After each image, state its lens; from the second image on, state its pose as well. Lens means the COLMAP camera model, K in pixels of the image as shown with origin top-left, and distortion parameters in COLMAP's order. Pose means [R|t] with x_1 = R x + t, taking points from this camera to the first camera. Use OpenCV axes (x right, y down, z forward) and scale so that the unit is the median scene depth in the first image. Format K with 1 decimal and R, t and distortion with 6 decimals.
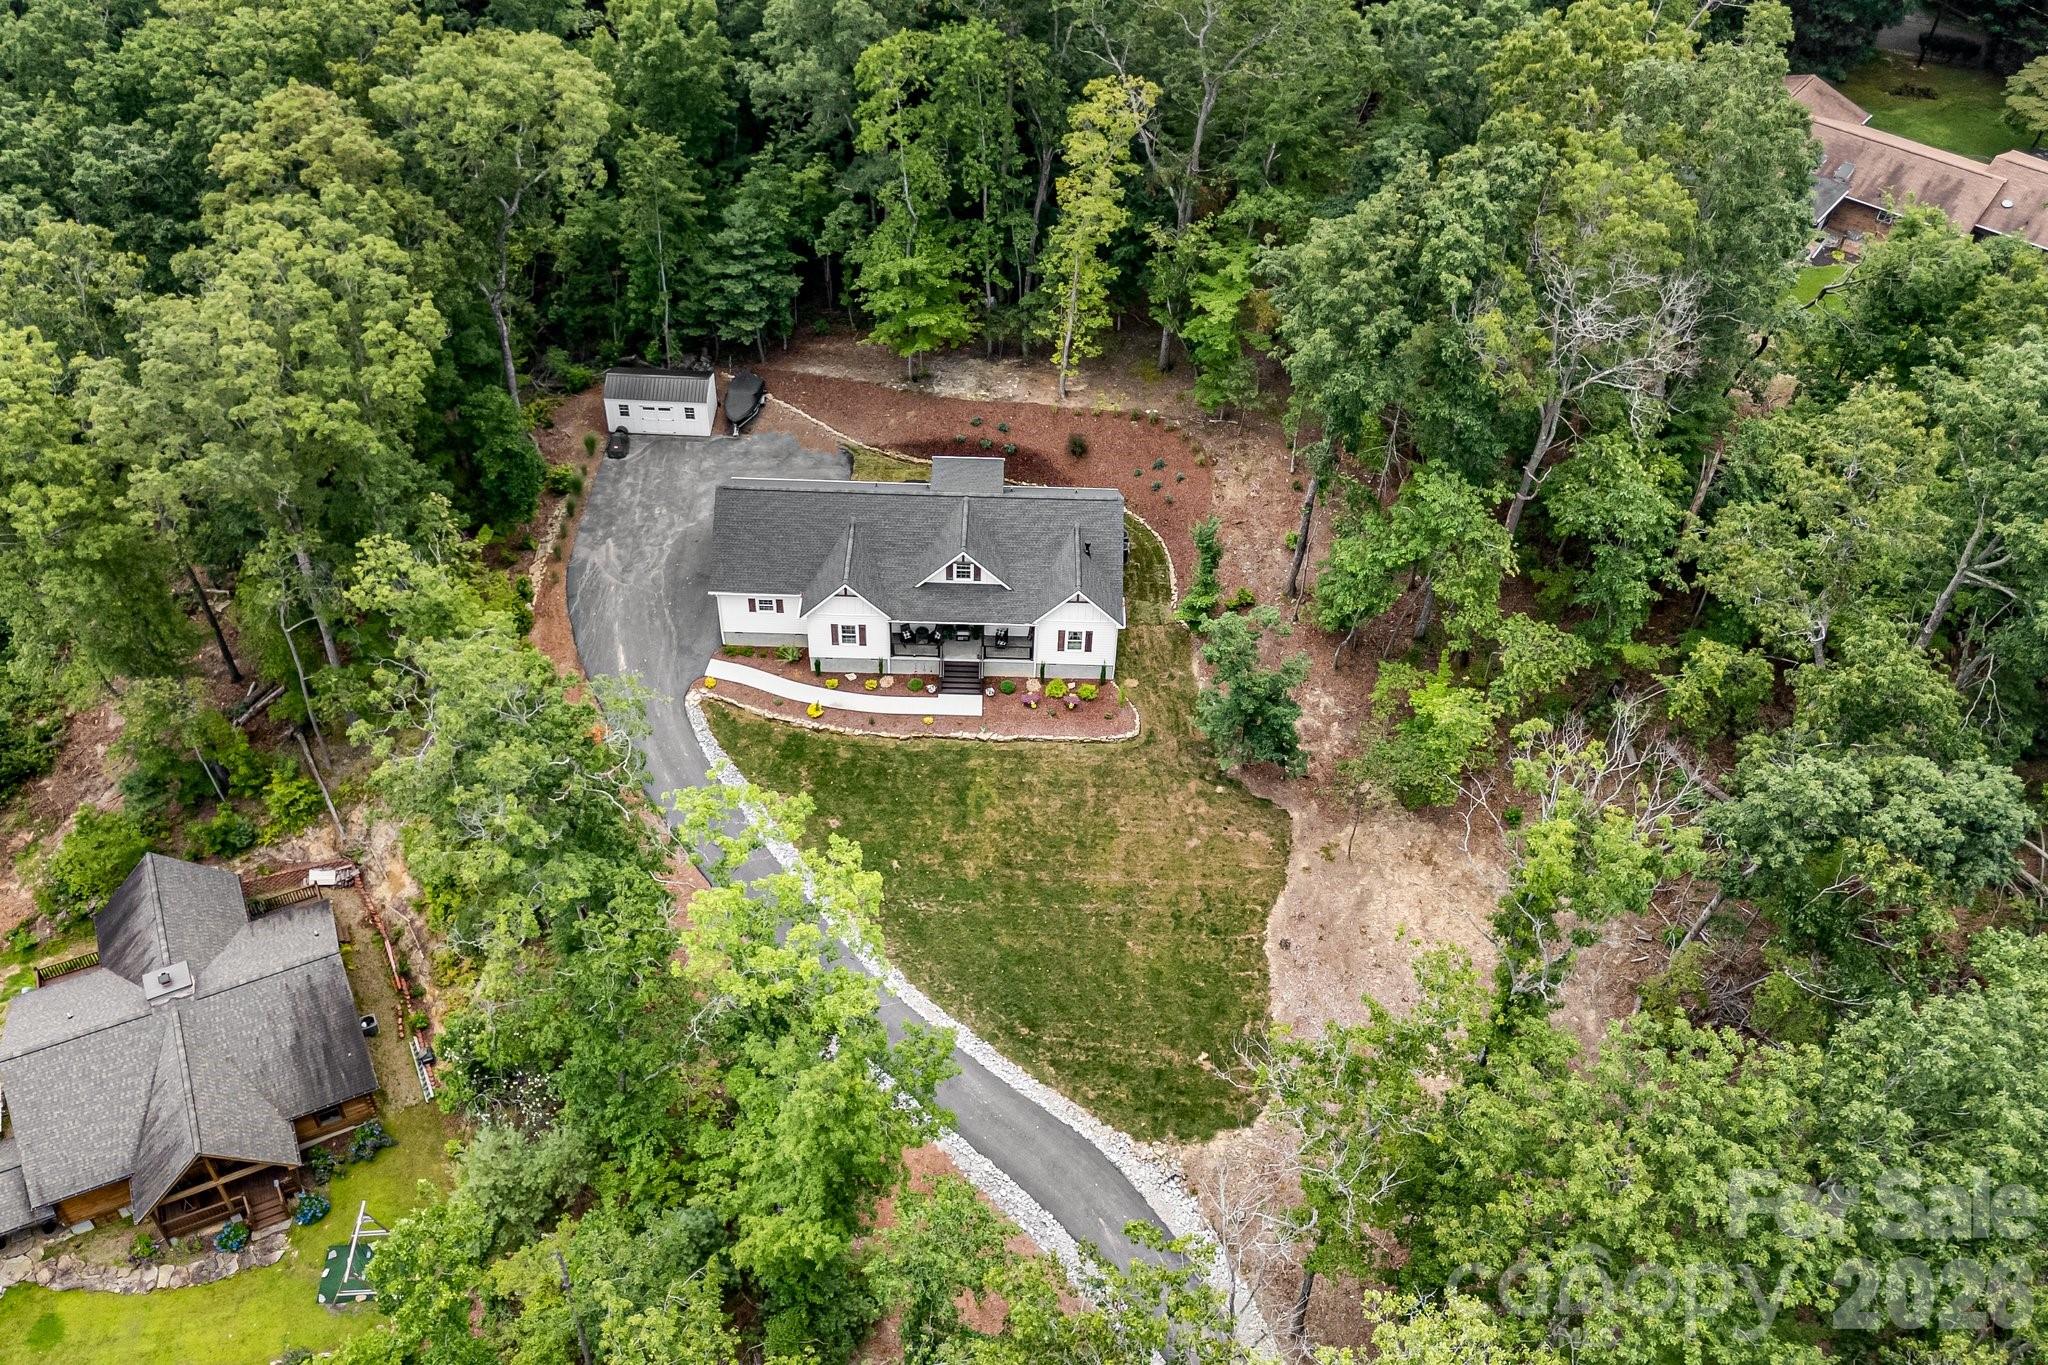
lens RADIAL K [[1806.9, 0, 1016.8], [0, 1806.9, 663.7], [0, 0, 1]] dist [0.185943, -0.307758]
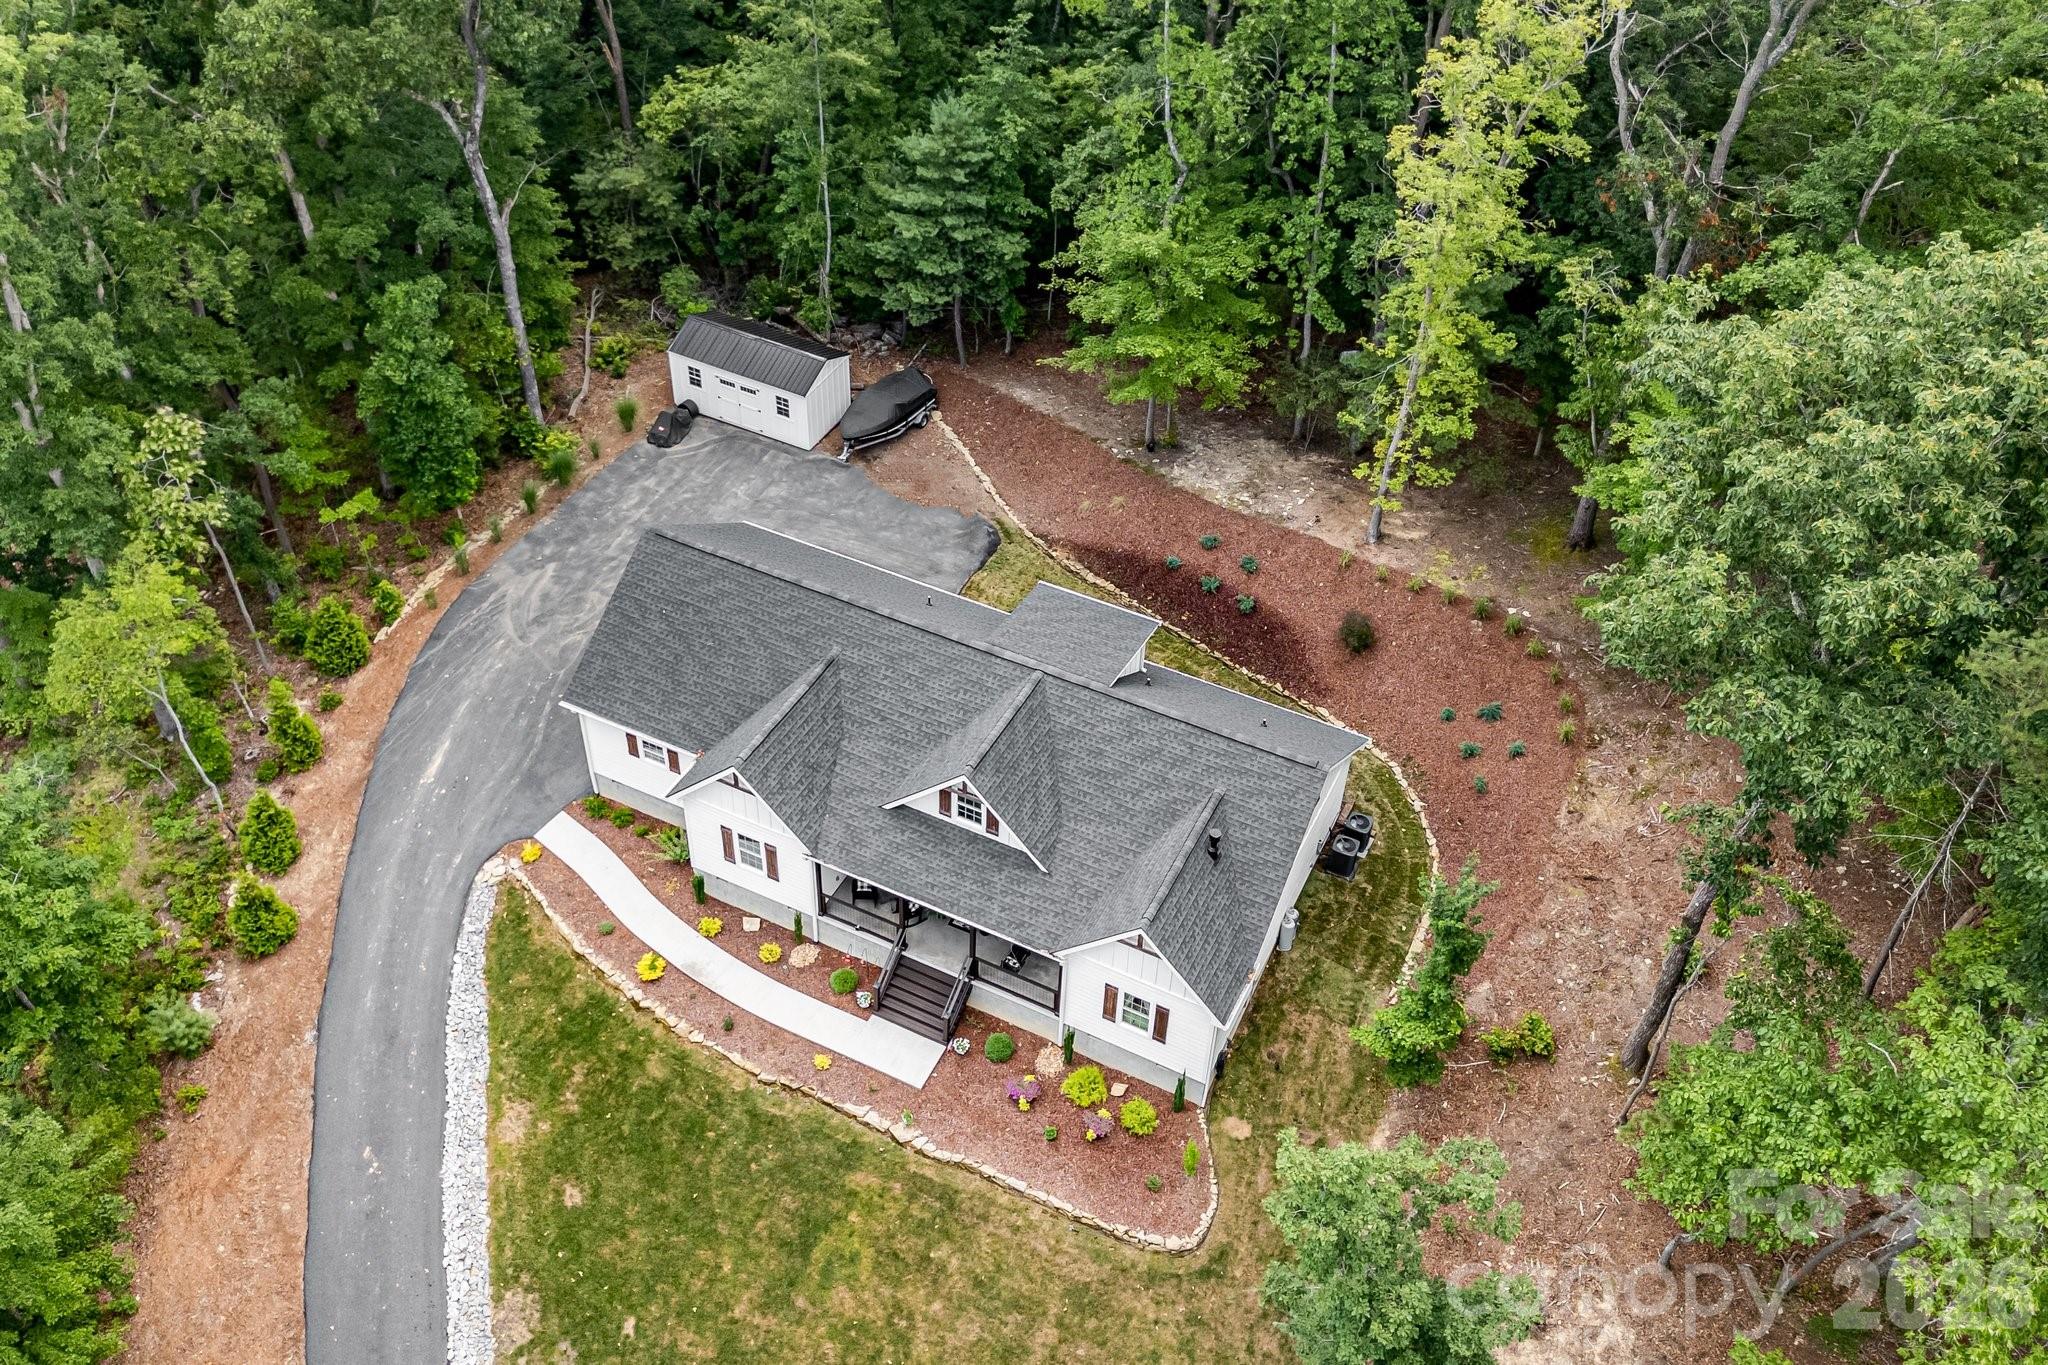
lens RADIAL K [[1802.1, 0, 1019.6], [0, 1802.1, 664.9], [0, 0, 1]] dist [0.200886, -0.553075]
pose [[0.900452, 0.292839, -0.321608, 0.134505], [-0.300813, 0.953333, 0.025824, -0.105977], [0.314162, 0.073490, 0.946521, 0.503717]]
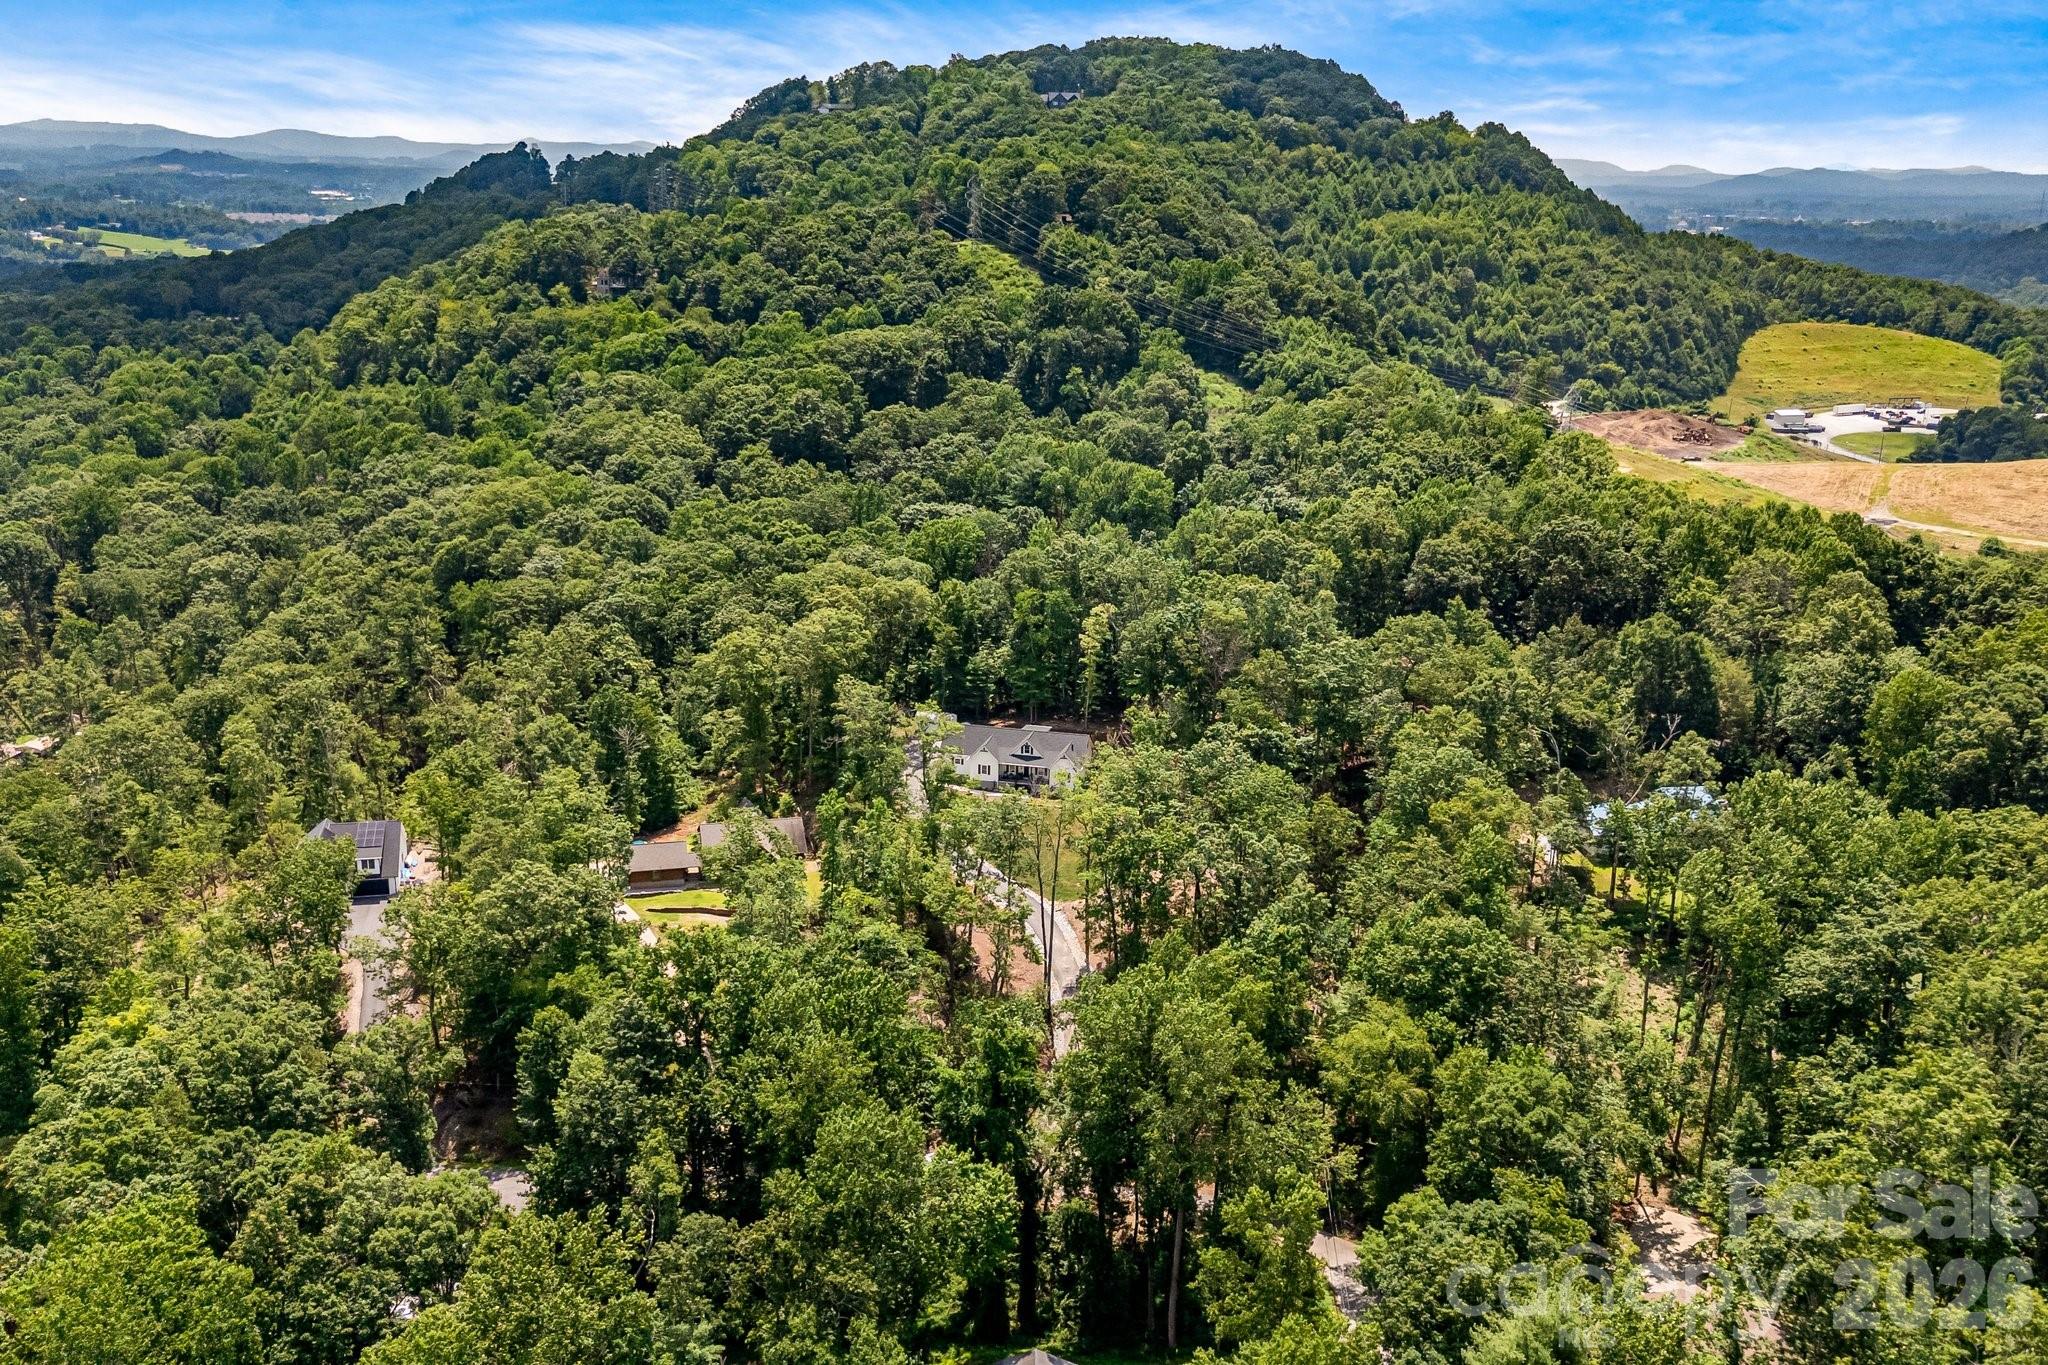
lens RADIAL K [[1802.1, 0, 1019.6], [0, 1802.1, 664.9], [0, 0, 1]] dist [0.200886, -0.553075]
pose [[0.978955, 0.049424, -0.198000, 0.493286], [-0.136484, 0.879879, -0.455175, 1.079877], [0.151720, 0.472620, 0.868108, -1.450168]]
